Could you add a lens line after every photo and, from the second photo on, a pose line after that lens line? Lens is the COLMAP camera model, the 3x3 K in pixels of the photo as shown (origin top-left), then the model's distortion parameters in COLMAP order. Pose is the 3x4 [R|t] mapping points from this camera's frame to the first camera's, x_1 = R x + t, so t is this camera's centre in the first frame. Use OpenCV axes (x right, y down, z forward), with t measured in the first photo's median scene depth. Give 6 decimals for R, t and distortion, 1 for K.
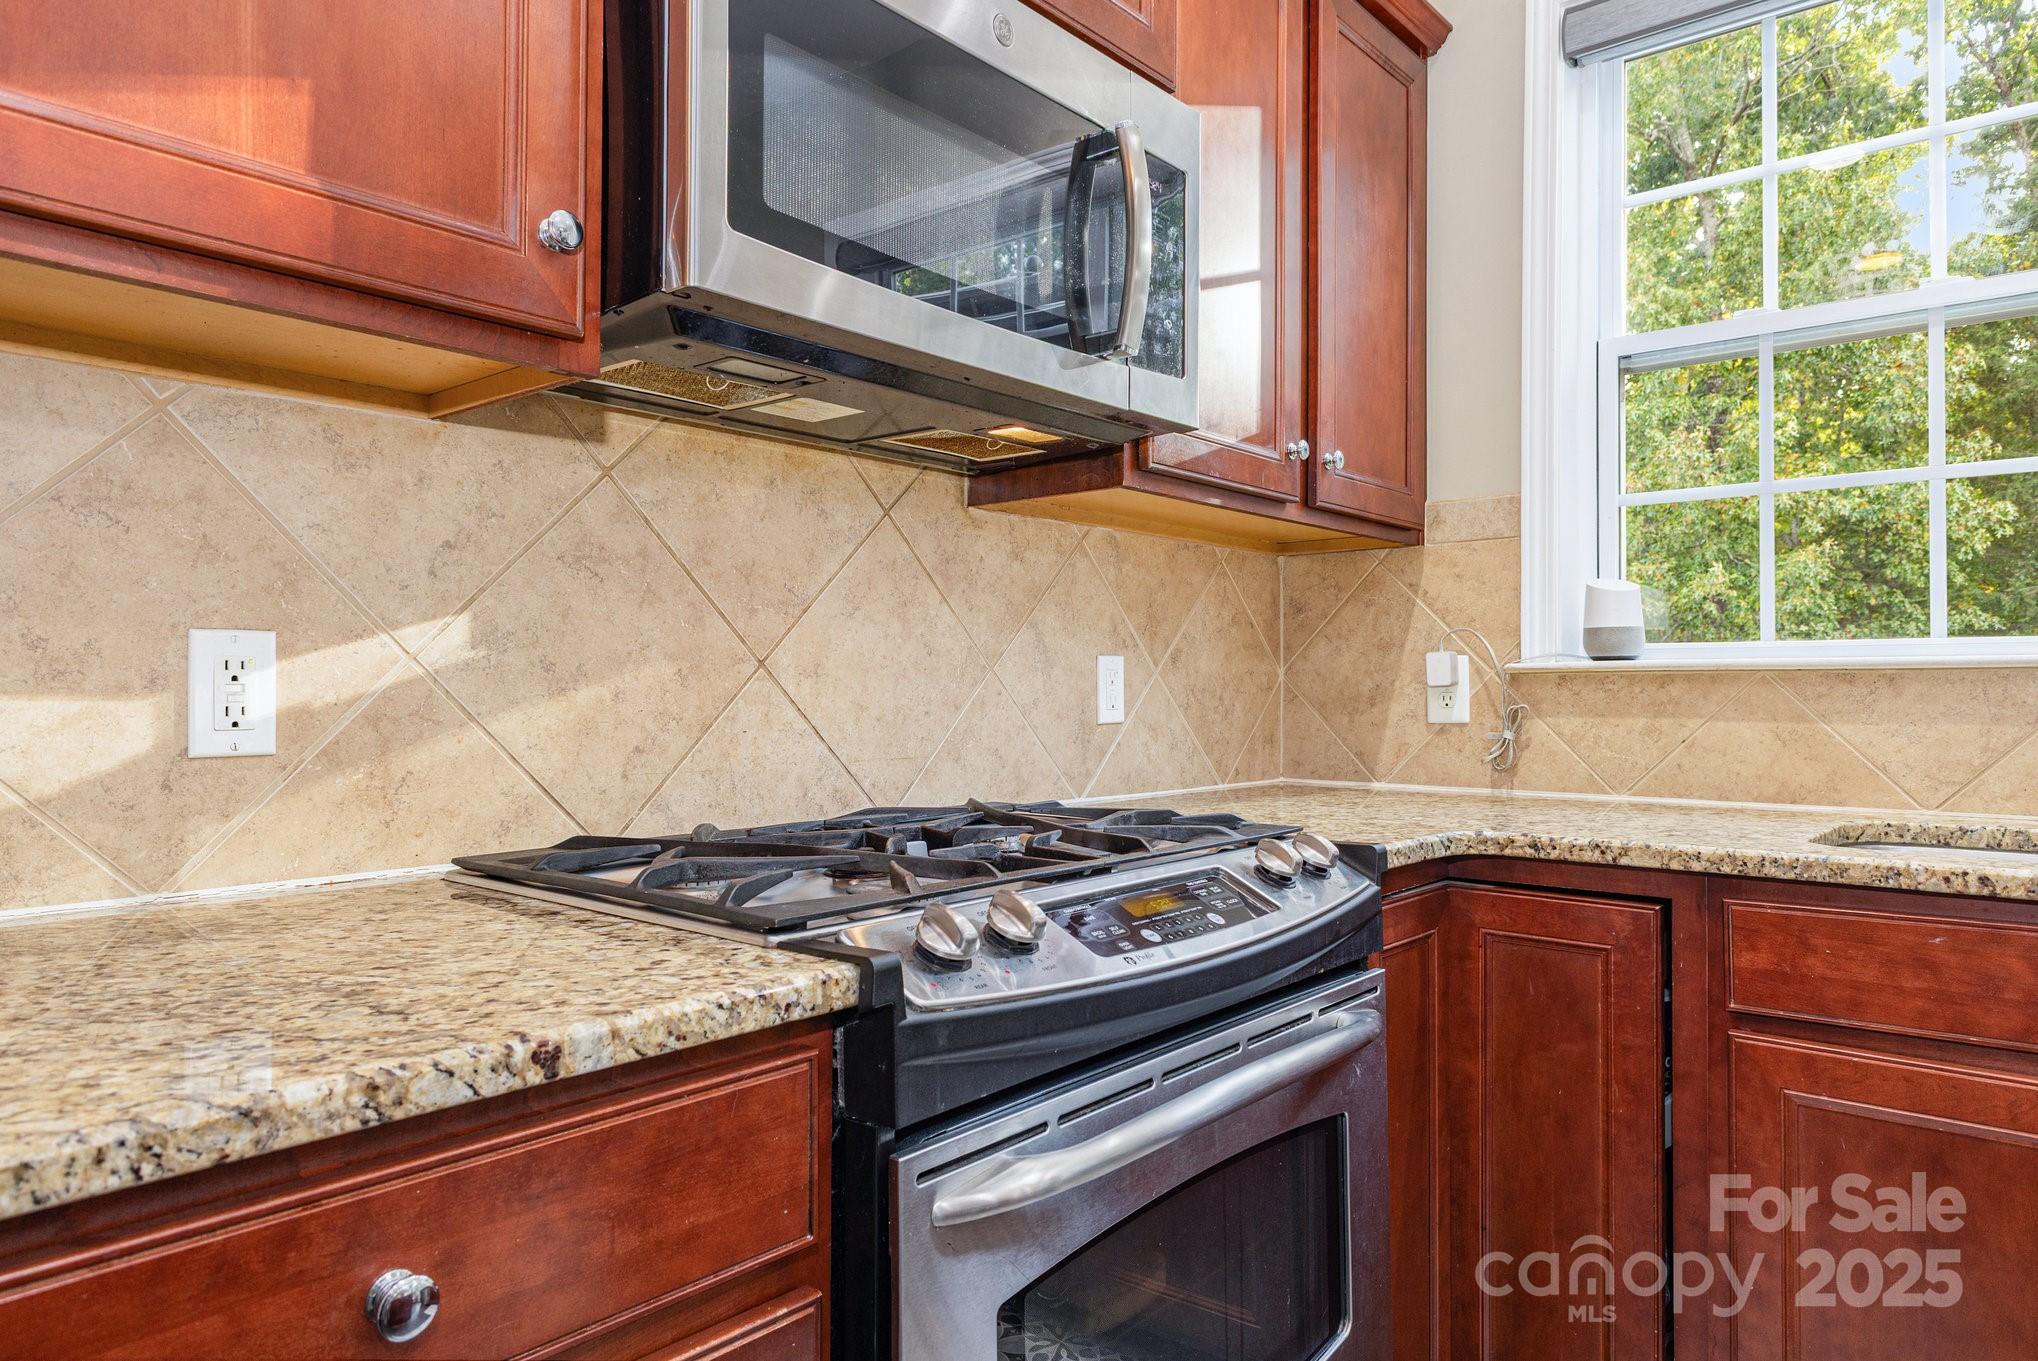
lens RADIAL K [[1282.1, 0, 1049.6], [0, 1282.1, 678.6], [0, 0, 1]] dist [-0.001313, -0.000806]
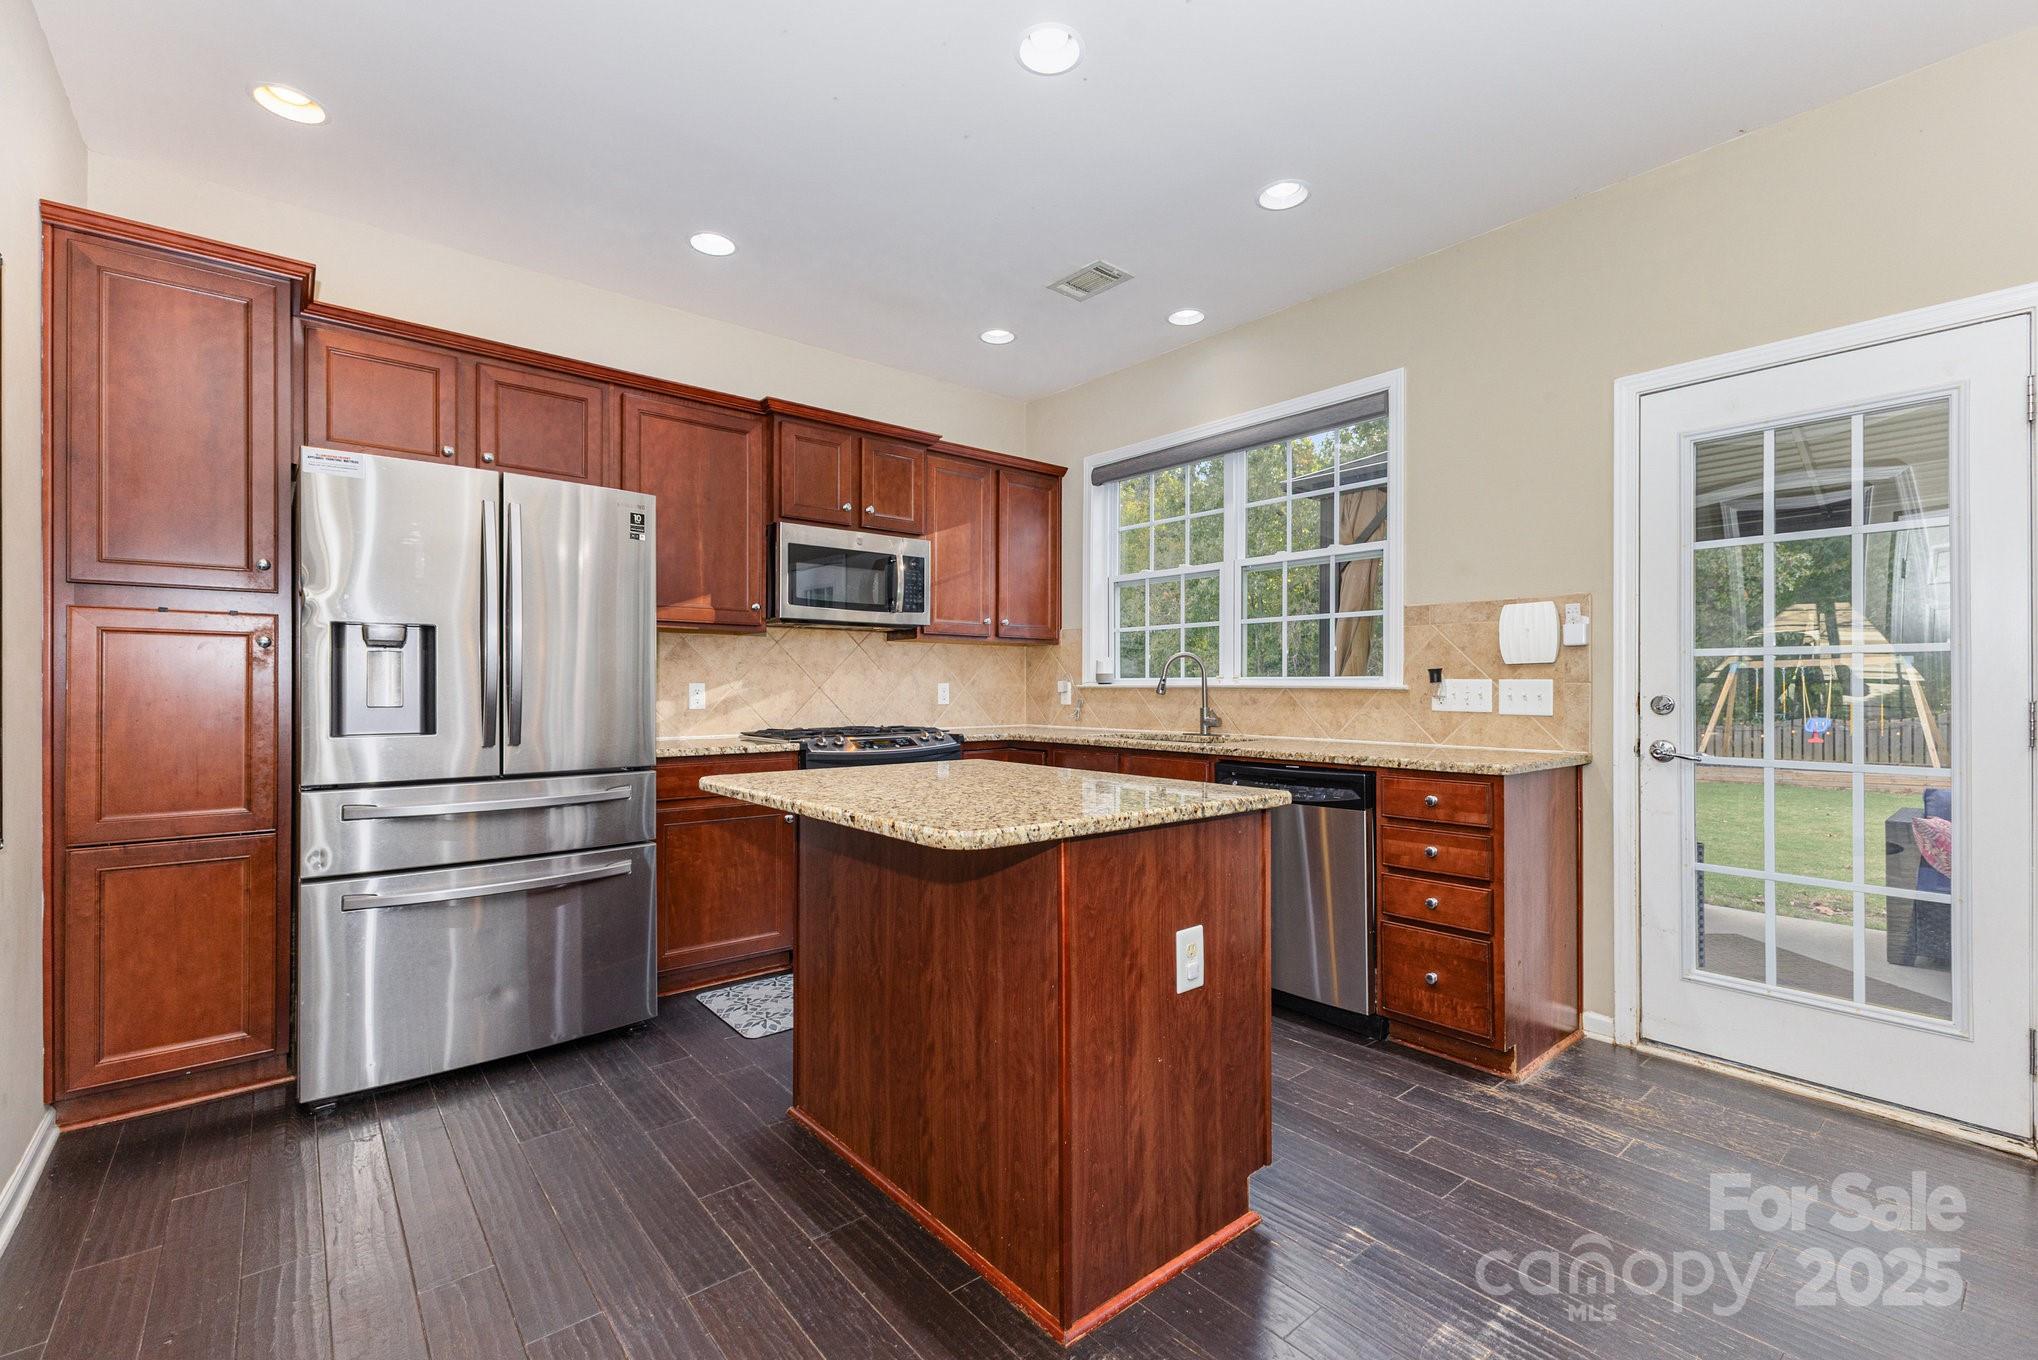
lens RADIAL K [[869.1, 0, 1022.7], [0, 869.1, 689.5], [0, 0, 1]] dist [0.002201, -0.000057]
pose [[0.985905, -0.001200, -0.167304, 0.722781], [0.003377, 0.999913, 0.012727, -0.034210], [0.167274, -0.013112, 0.985823, -1.304175]]
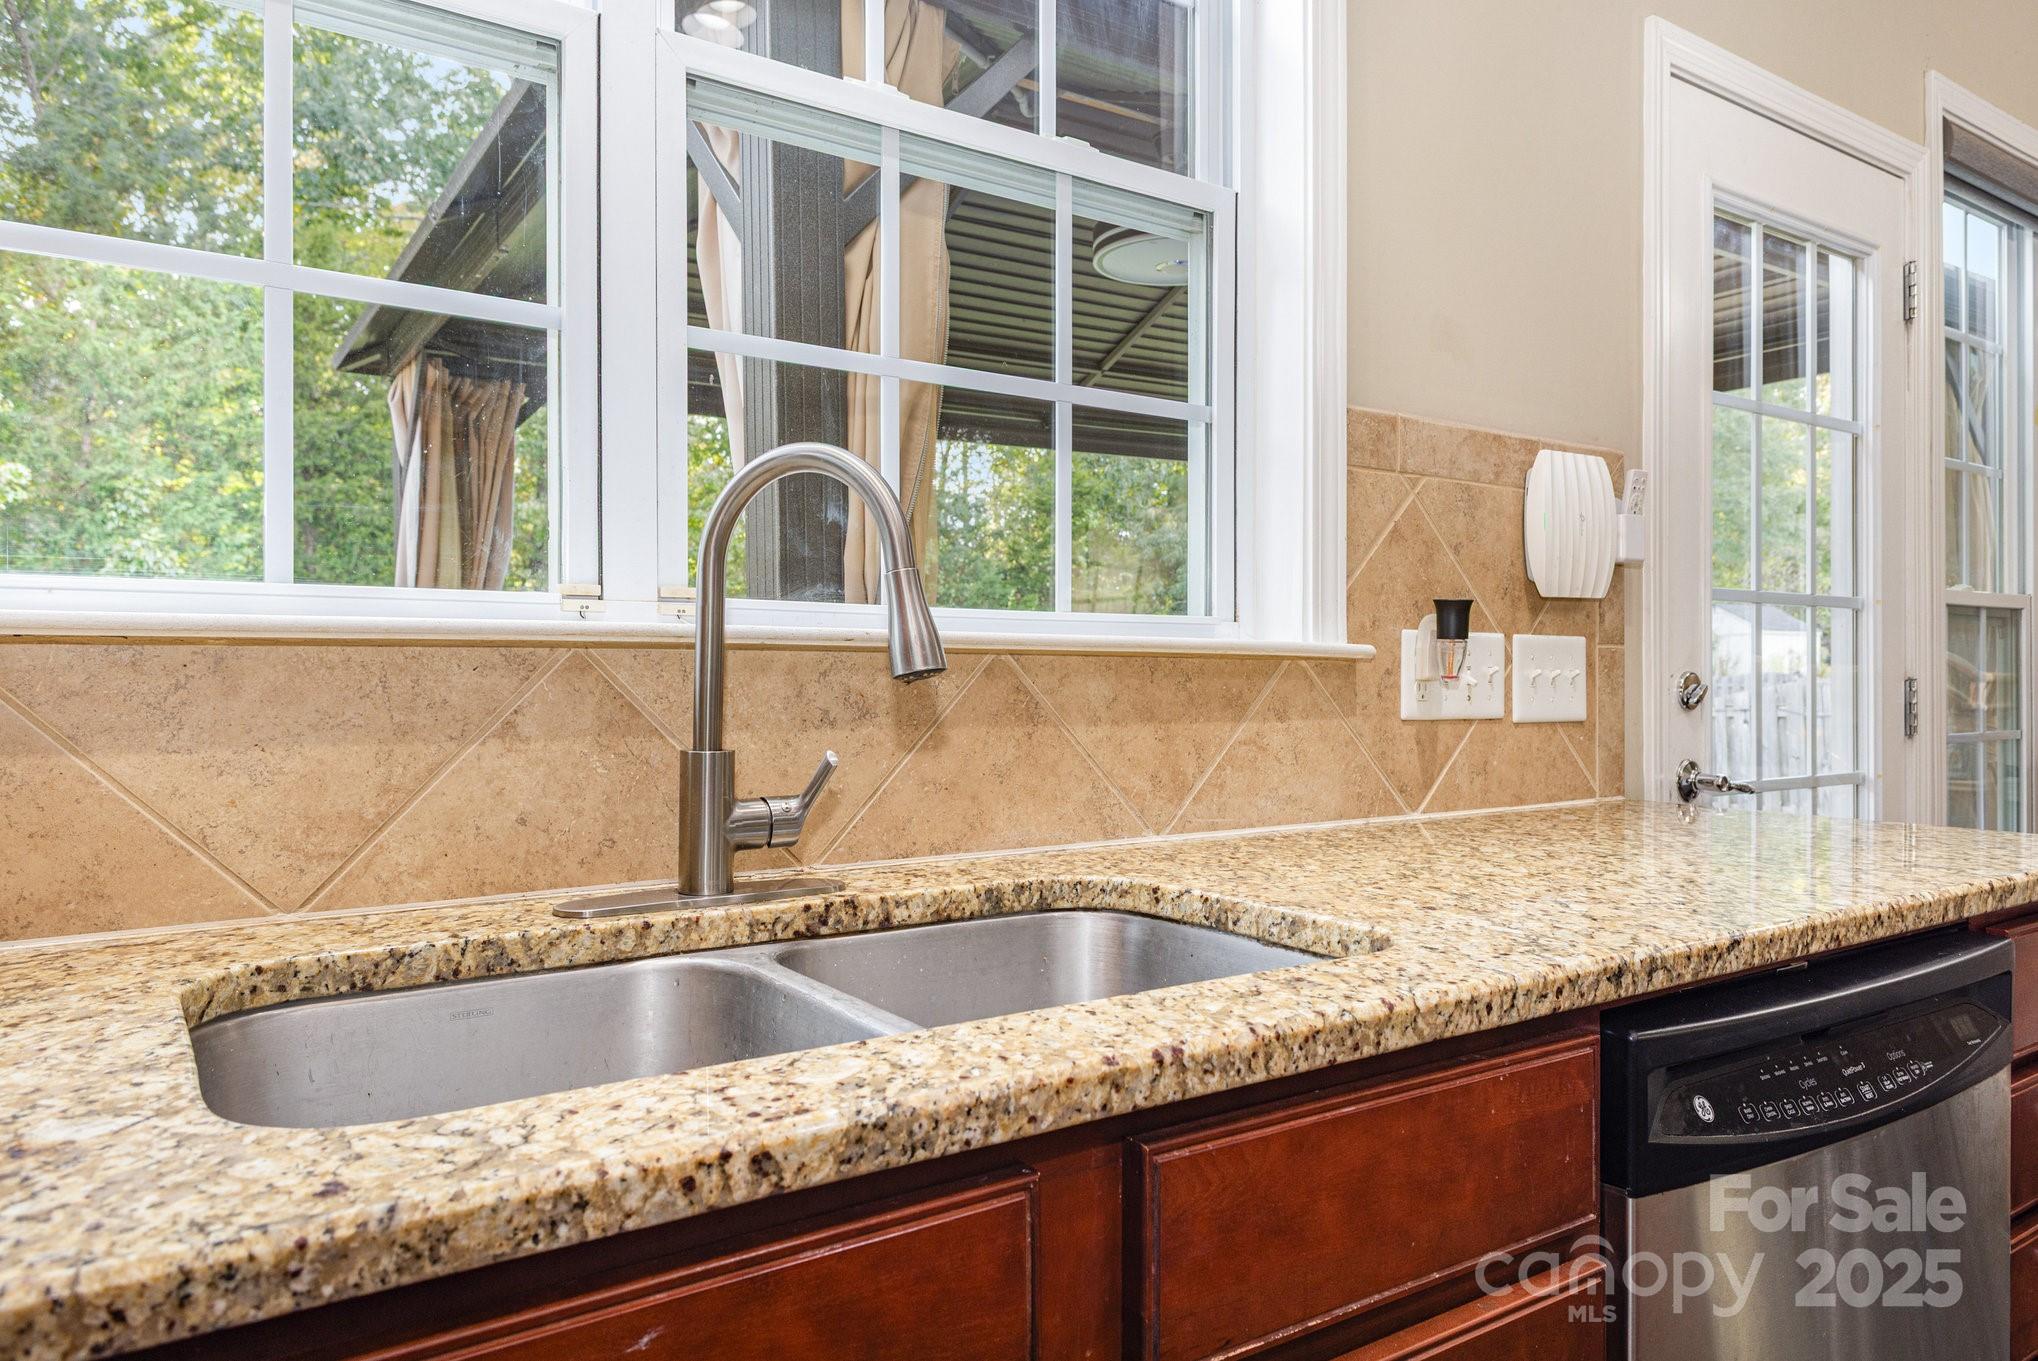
lens RADIAL K [[1330.4, 0, 1019.0], [0, 1330.4, 680.5], [0, 0, 1]] dist [0.028509, -0.032568]
pose [[0.268093, -0.005266, 0.963379, 0.253684], [-0.009751, 0.999919, 0.008179, 0.001578], [-0.963344, -0.011587, 0.268020, 0.590790]]
